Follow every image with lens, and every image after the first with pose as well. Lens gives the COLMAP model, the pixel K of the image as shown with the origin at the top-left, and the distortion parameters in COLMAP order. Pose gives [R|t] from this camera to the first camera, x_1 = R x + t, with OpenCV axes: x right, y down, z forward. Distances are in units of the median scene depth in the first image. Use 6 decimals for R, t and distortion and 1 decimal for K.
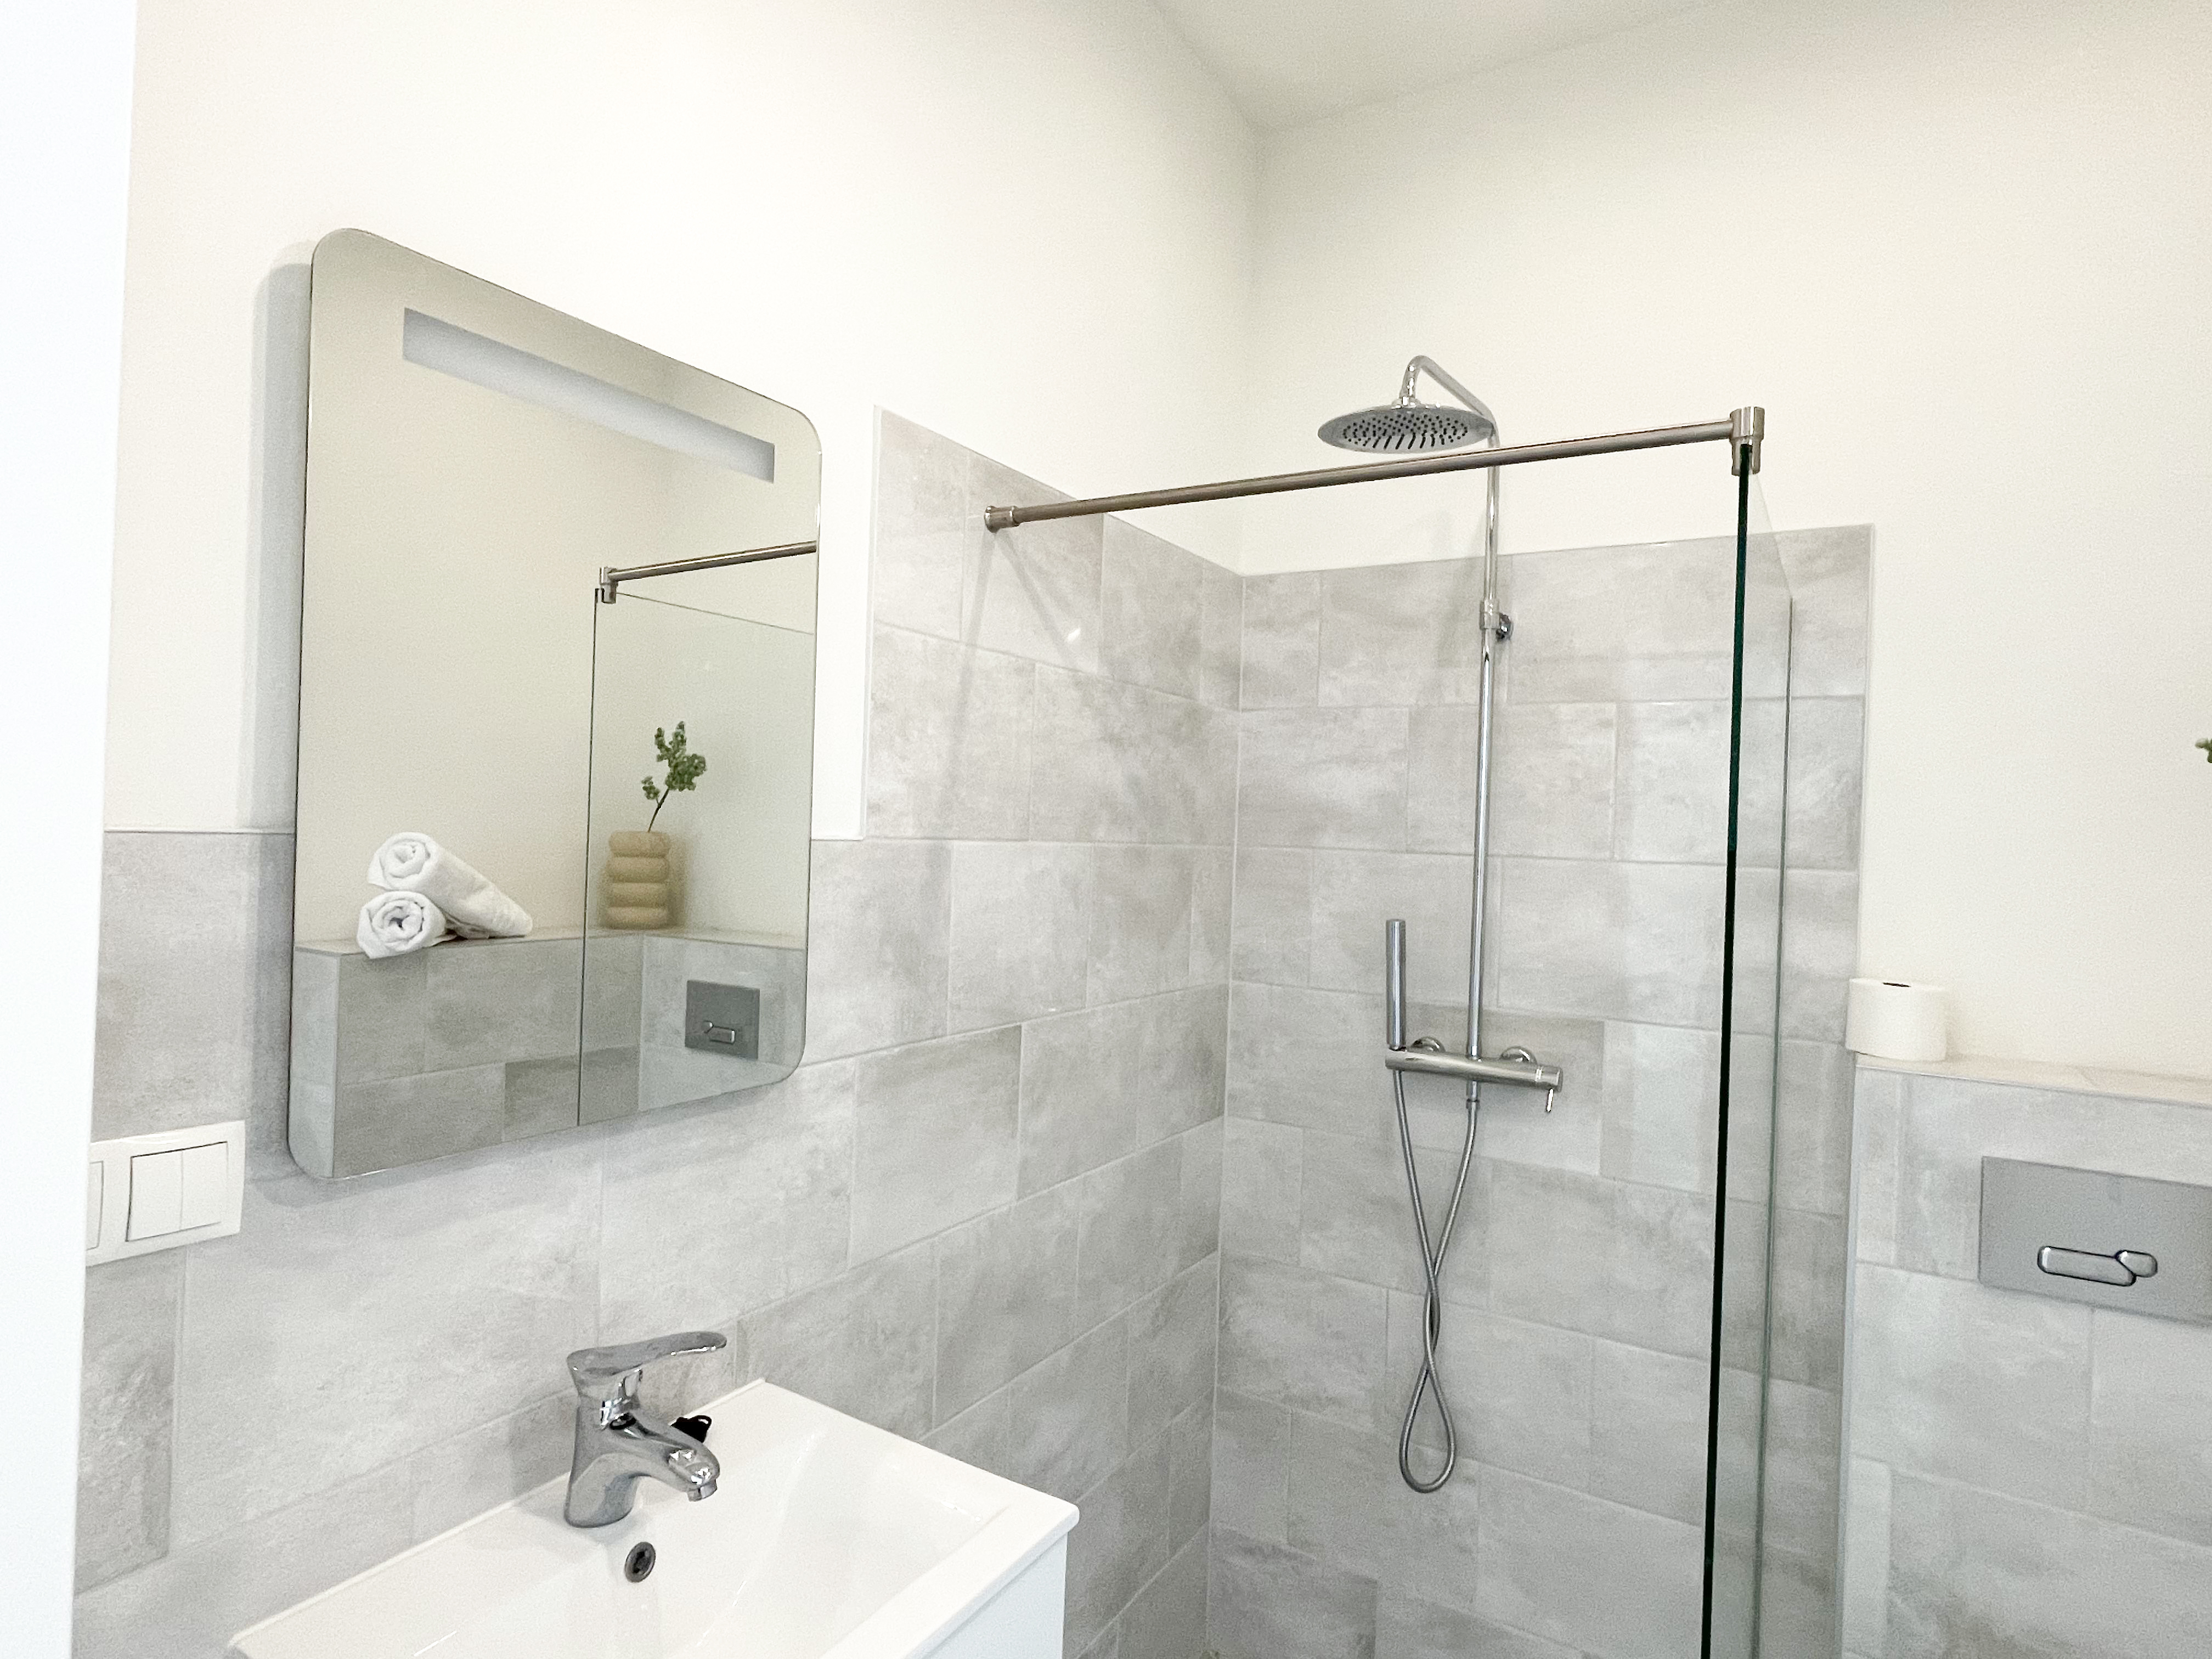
lens RADIAL K [[1218.2, 0, 1106.0], [0, 1218.2, 829.5], [0, 0, 1]] dist [0.000423, 0.000323]
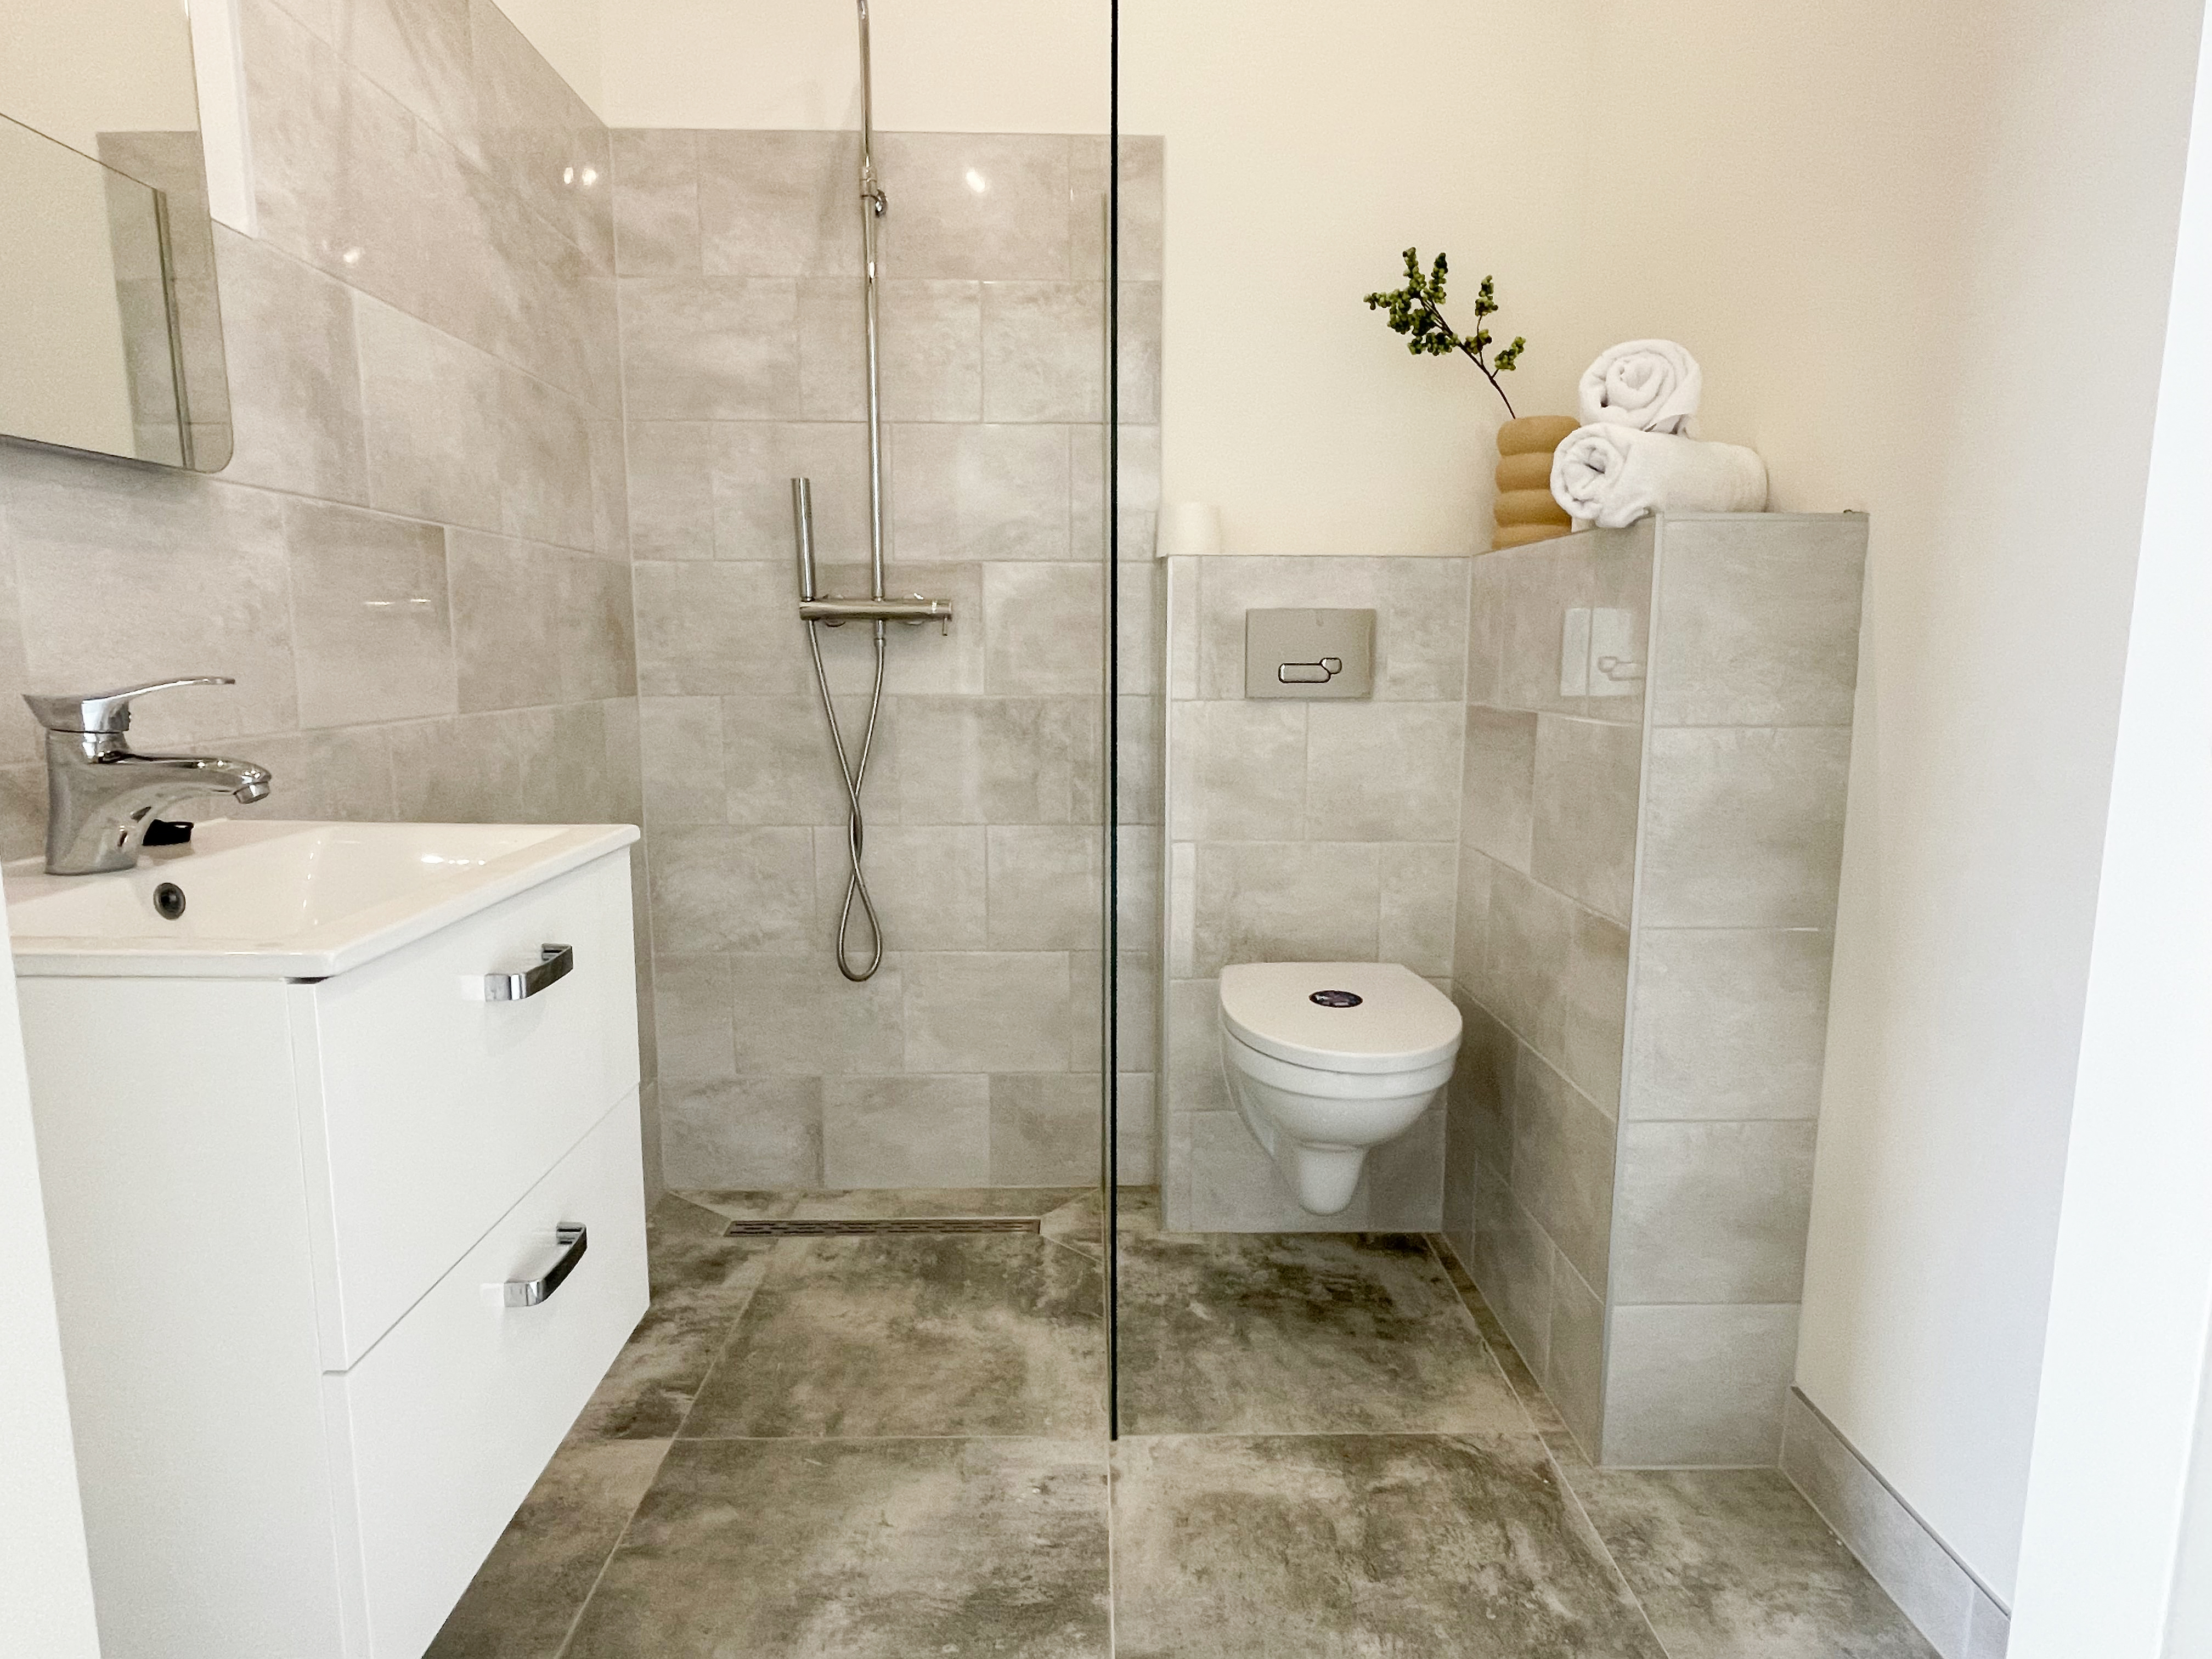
lens RADIAL K [[1218.2, 0, 1106.0], [0, 1218.2, 829.5], [0, 0, 1]] dist [0.000423, 0.000323]
pose [[0.845429, -0.110535, 0.522524, -0.132501], [0.027604, 0.986085, 0.163936, 0.213874], [-0.533374, -0.124172, 0.836716, -0.086633]]
